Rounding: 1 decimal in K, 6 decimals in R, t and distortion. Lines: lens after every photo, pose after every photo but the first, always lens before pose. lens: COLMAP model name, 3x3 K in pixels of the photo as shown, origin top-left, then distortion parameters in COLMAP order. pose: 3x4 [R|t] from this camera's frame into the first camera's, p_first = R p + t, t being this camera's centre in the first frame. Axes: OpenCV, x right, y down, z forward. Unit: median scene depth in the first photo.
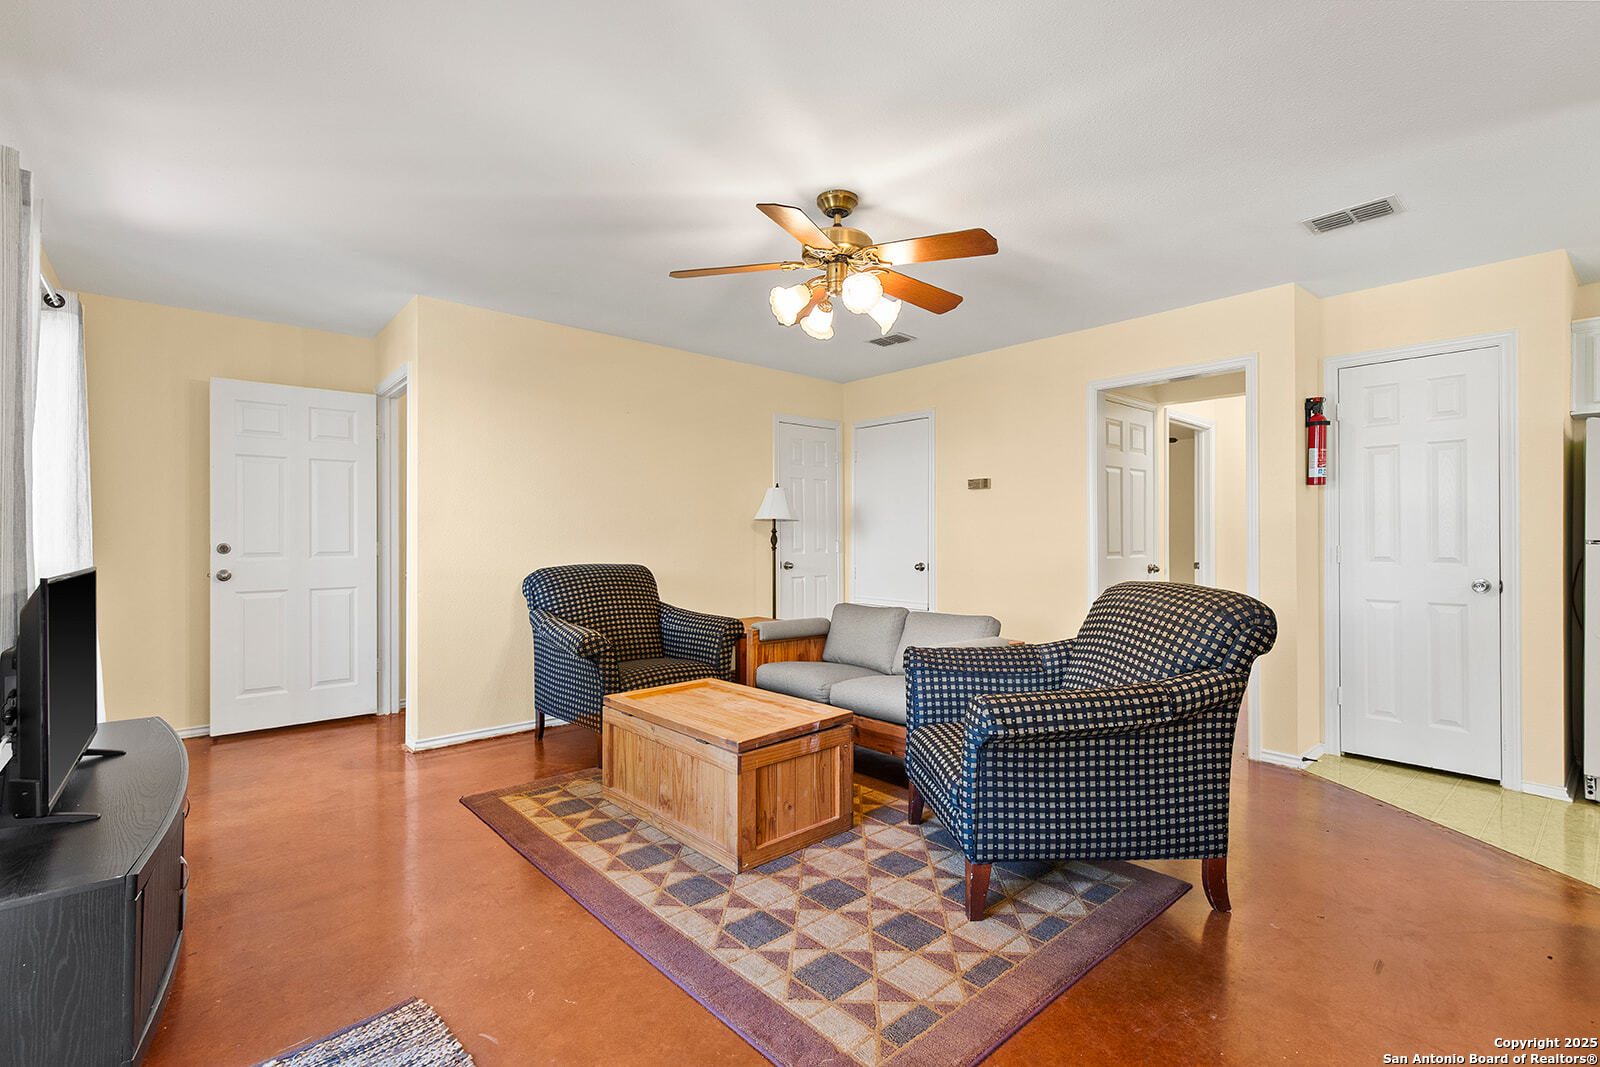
lens RADIAL K [[721.3, 0, 800.7], [0, 721.3, 536.7], [0, 0, 1]] dist [0.008357, -0.002972]
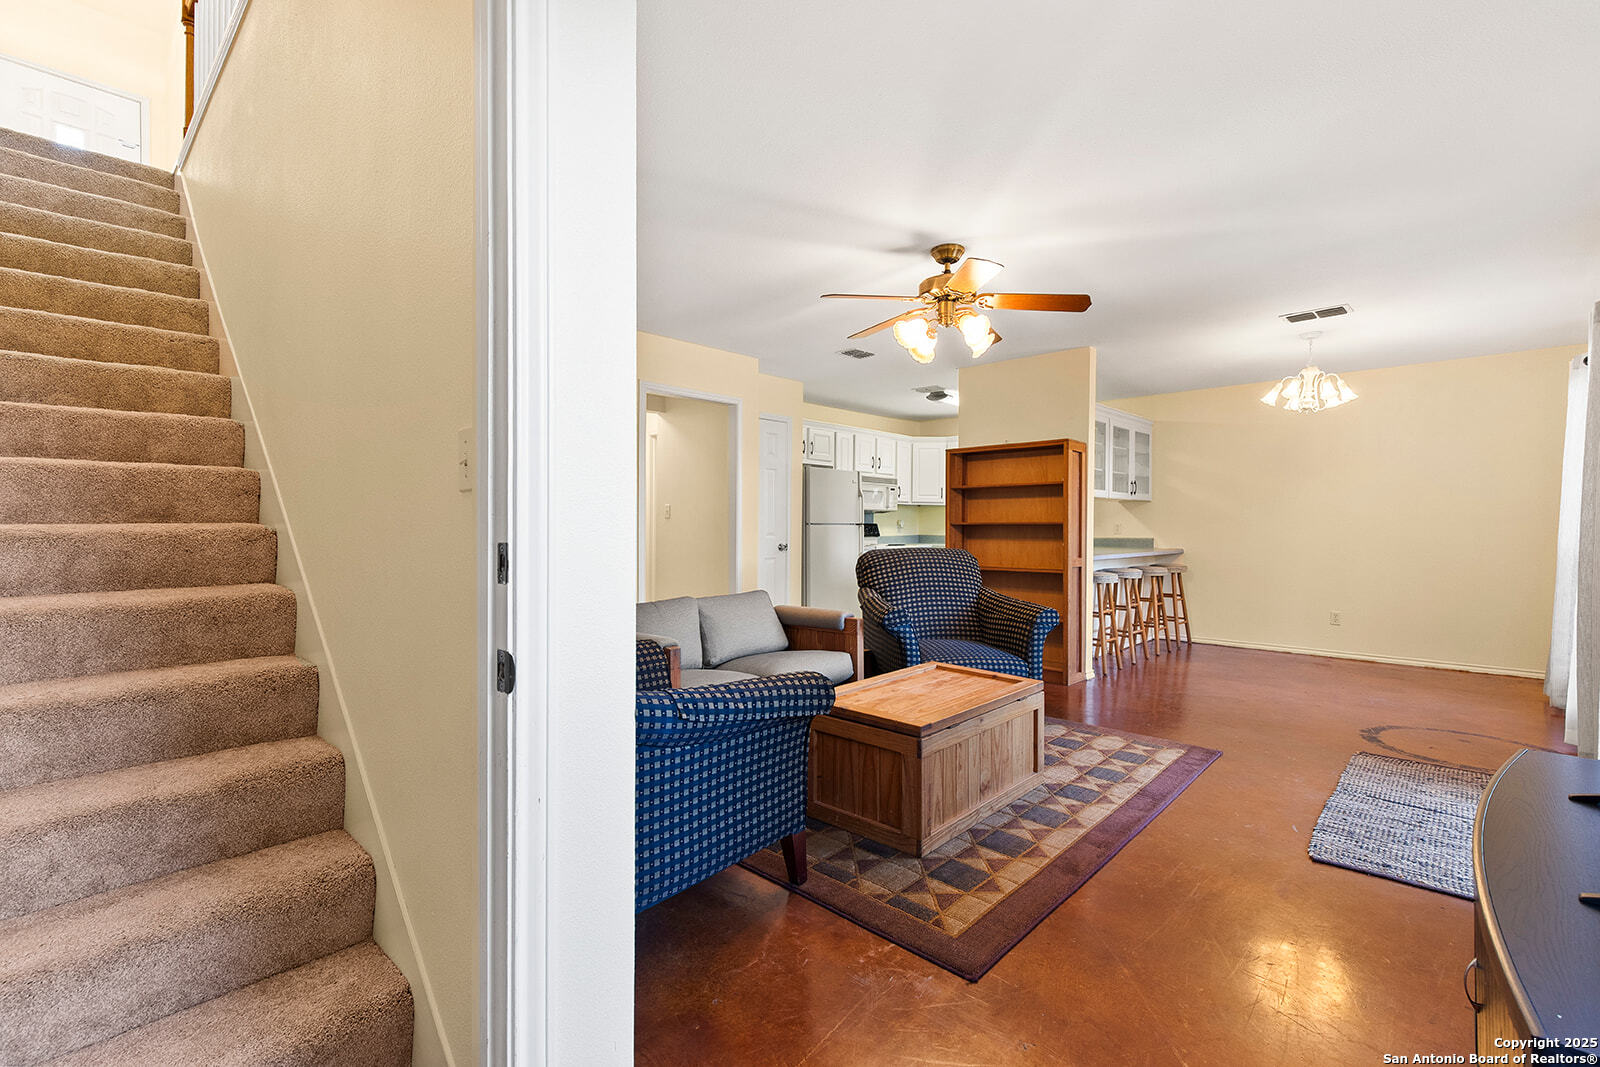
lens RADIAL K [[721.3, 0, 808.9], [0, 721.3, 520.6], [0, 0, 1]] dist [0.008357, -0.002972]
pose [[-0.083110, -0.000322, 0.996540, -1.608716], [0.007665, 0.999970, 0.000962, -0.008334], [-0.996511, 0.007718, -0.083105, 1.824377]]
